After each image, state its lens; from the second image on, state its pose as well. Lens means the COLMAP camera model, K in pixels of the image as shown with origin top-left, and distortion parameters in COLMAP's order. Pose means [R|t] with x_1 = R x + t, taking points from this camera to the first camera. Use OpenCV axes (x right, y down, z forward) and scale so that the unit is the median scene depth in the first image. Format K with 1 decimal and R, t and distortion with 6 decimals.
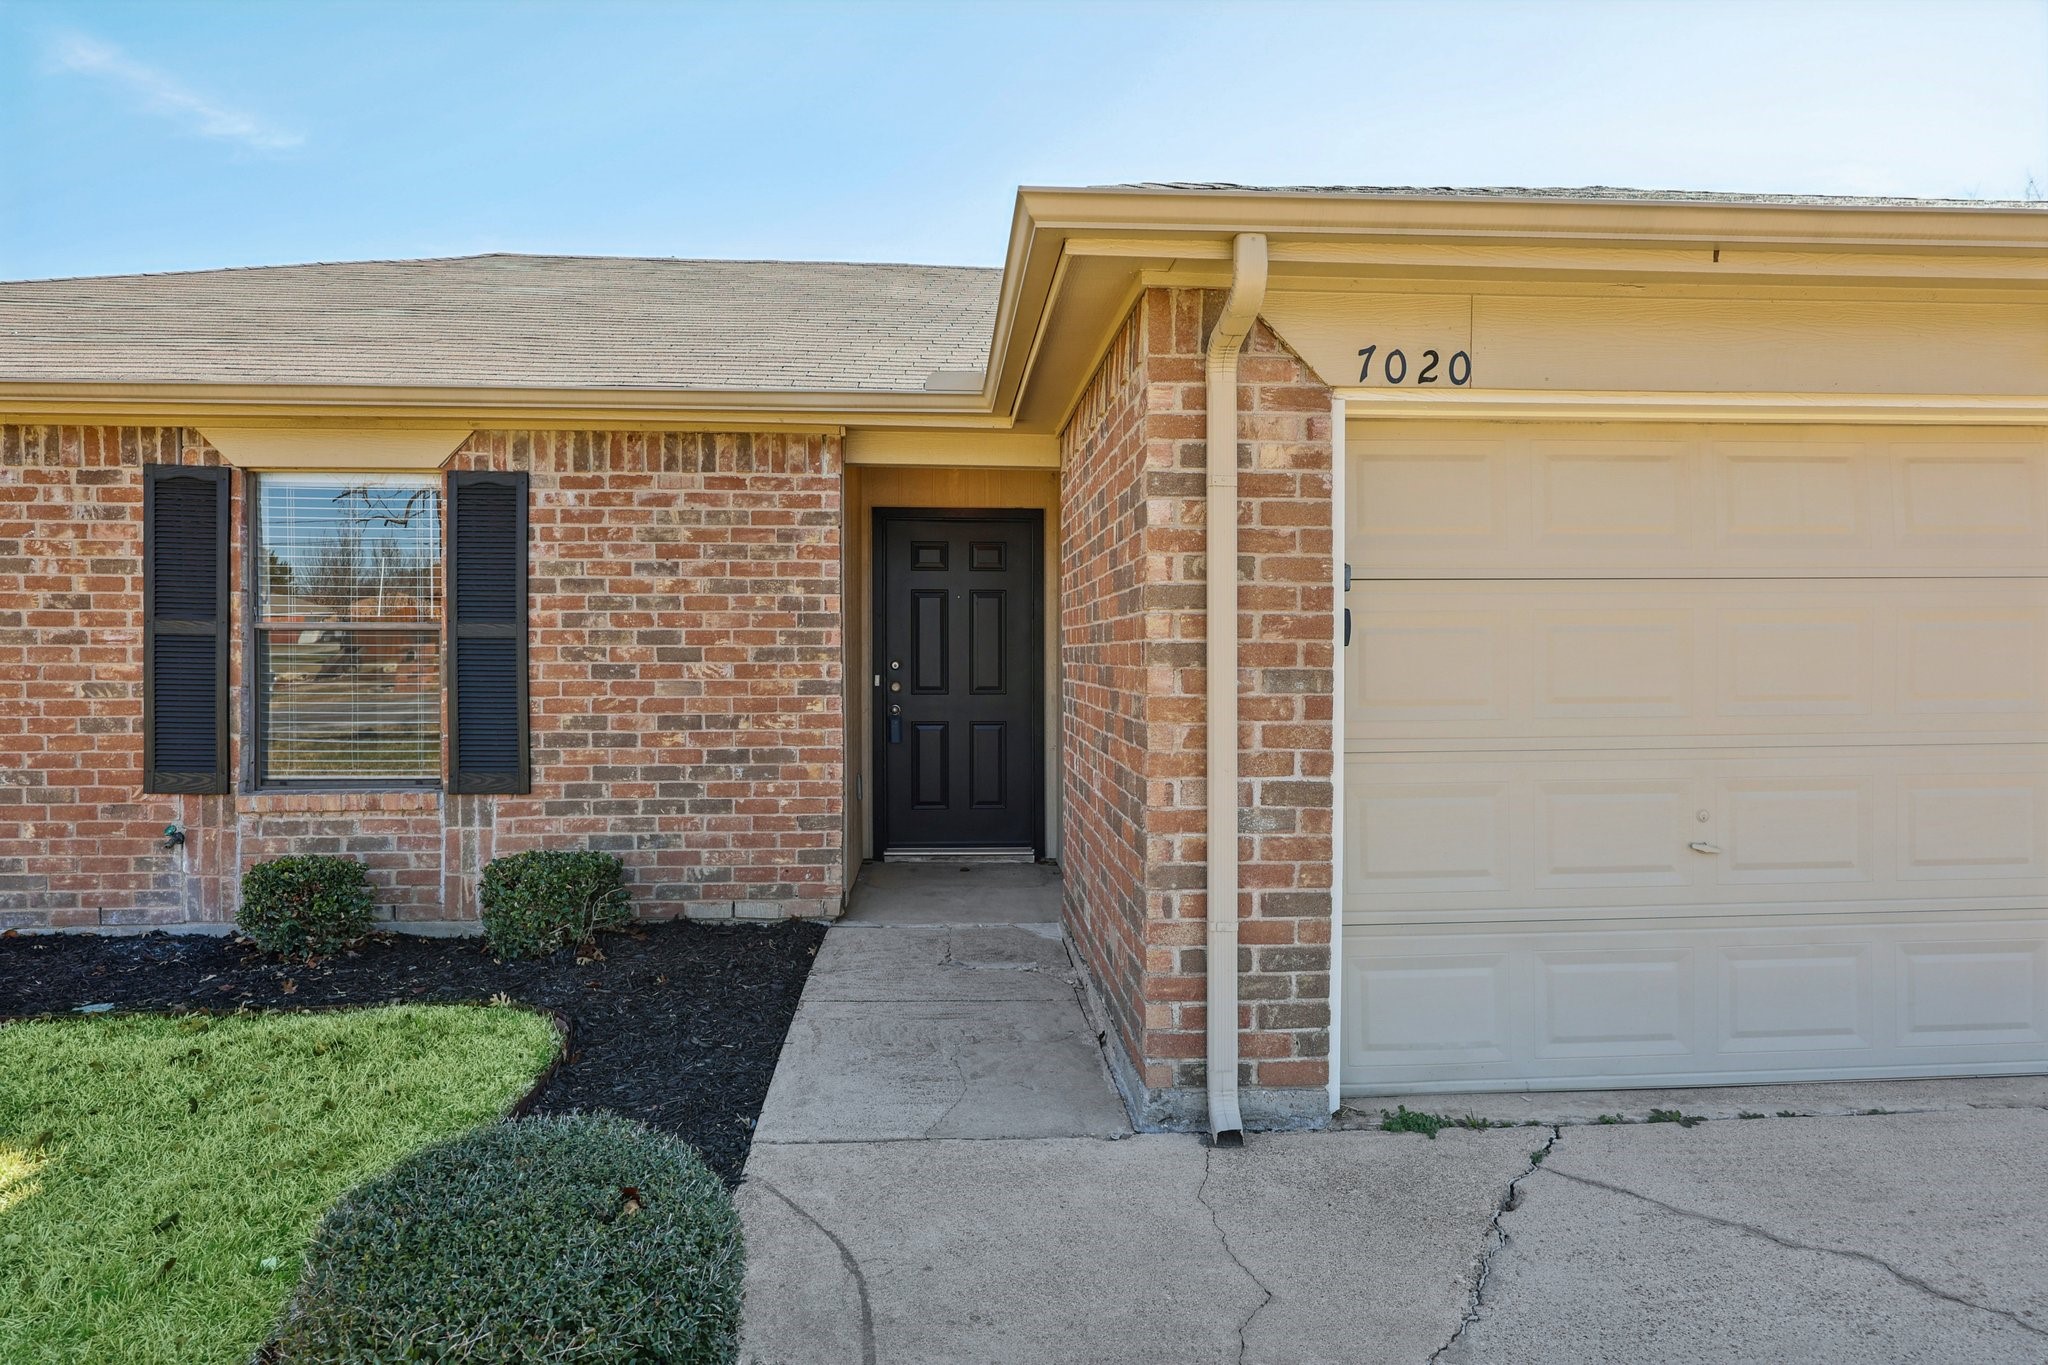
lens RADIAL K [[1210.5, 0, 1024.0], [0, 1210.5, 689.8], [0, 0, 1]] dist [0.008051, -0.001693]
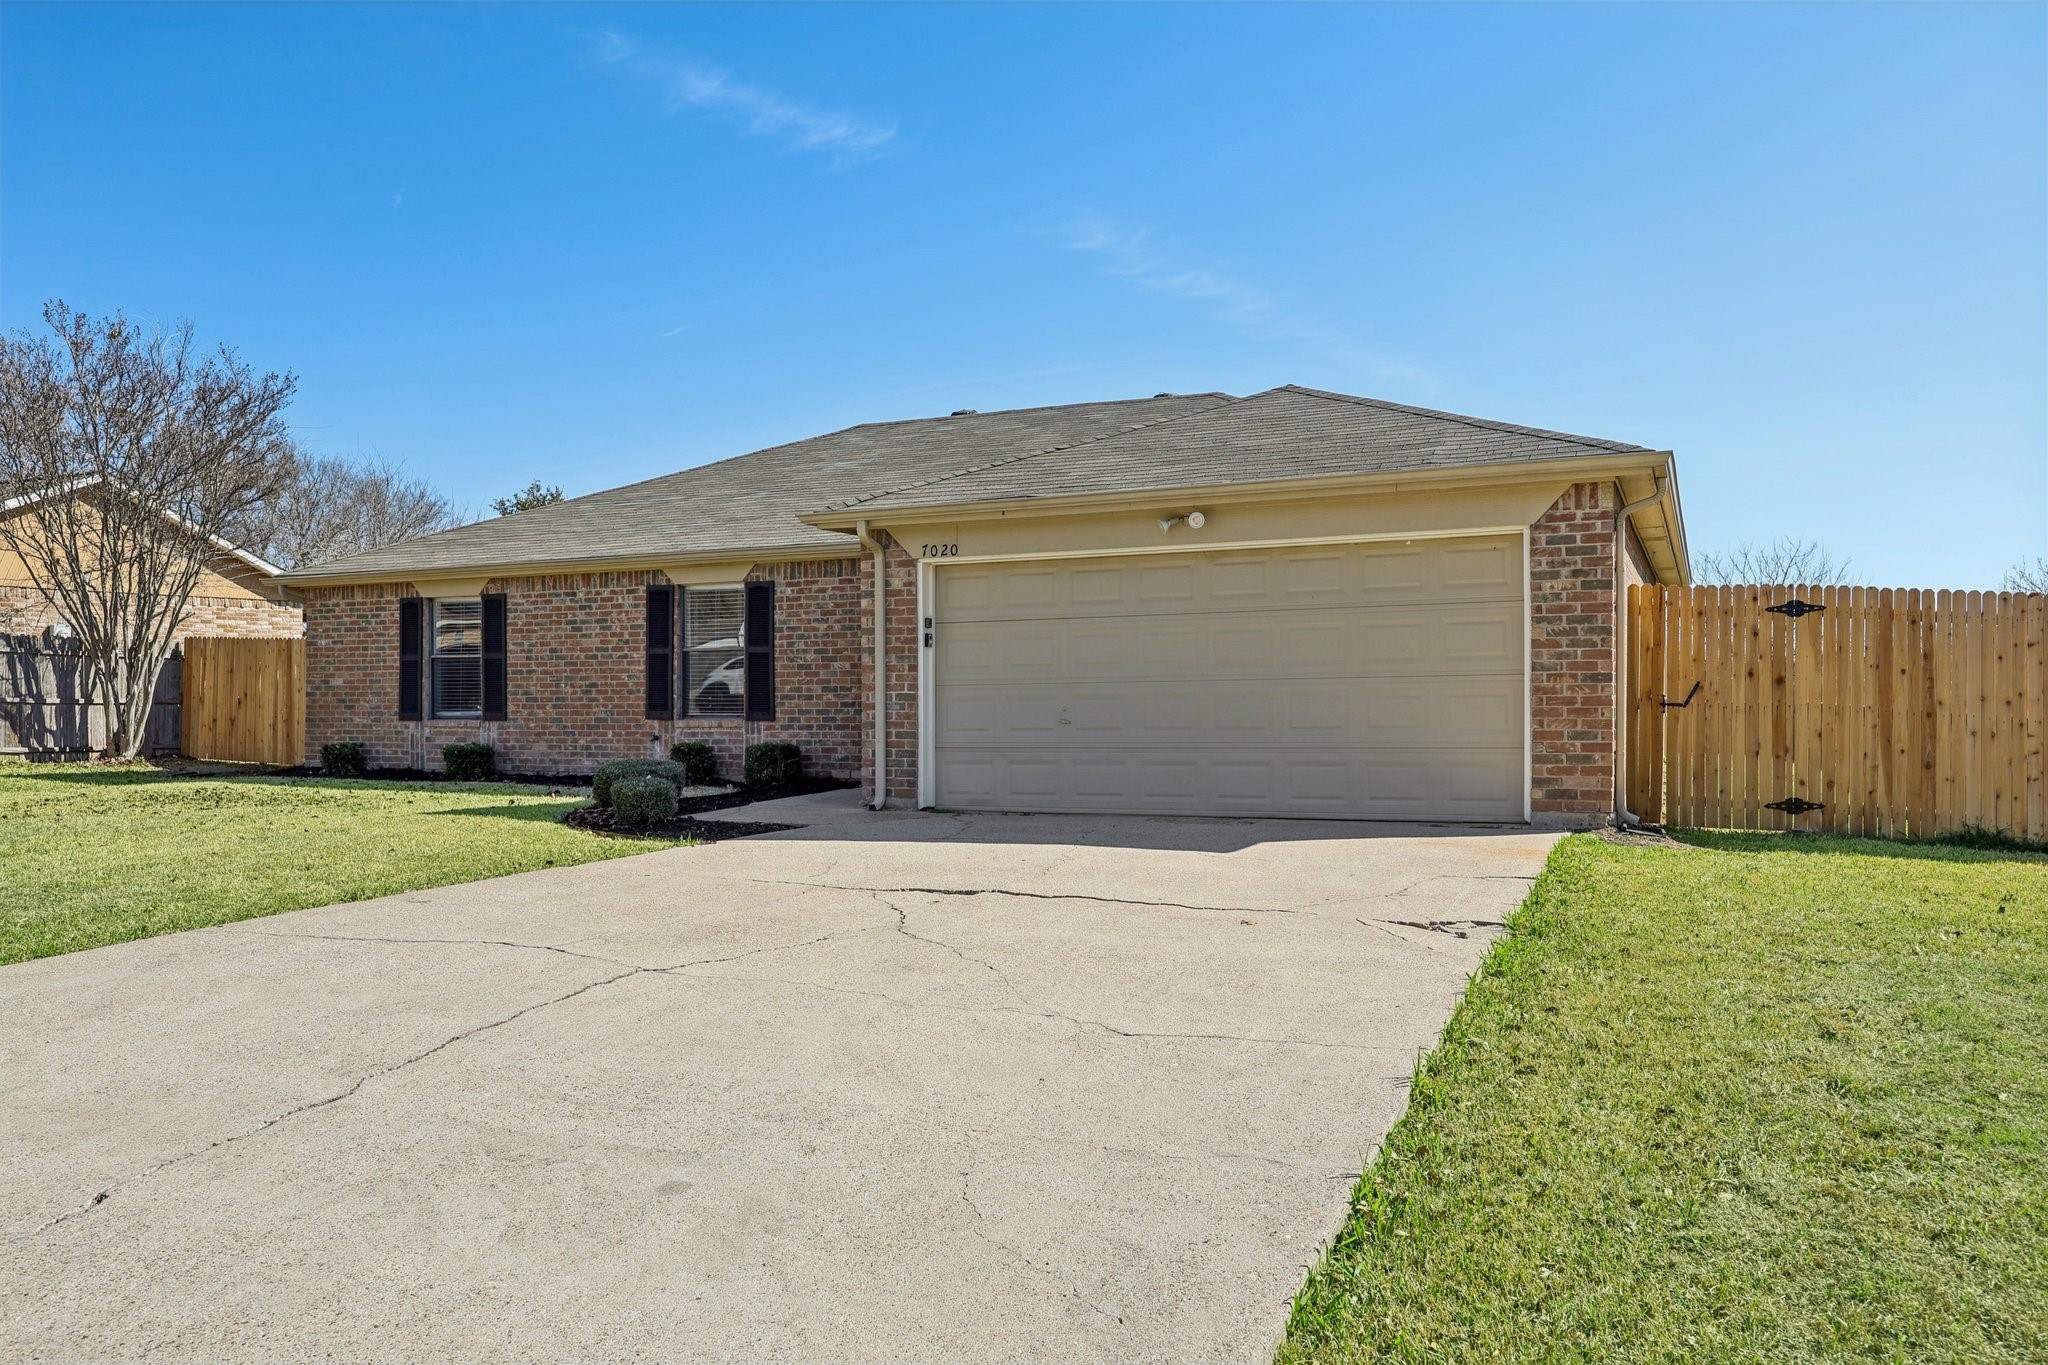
lens RADIAL K [[1471.6, 0, 1024.9], [0, 1471.6, 685.9], [0, 0, 1]] dist [0.008627, 0.004164]
pose [[0.880524, -0.009717, -0.473901, 1.349262], [-0.003687, 0.999619, -0.027348, 0.095942], [0.473986, 0.025828, 0.880153, -1.244706]]
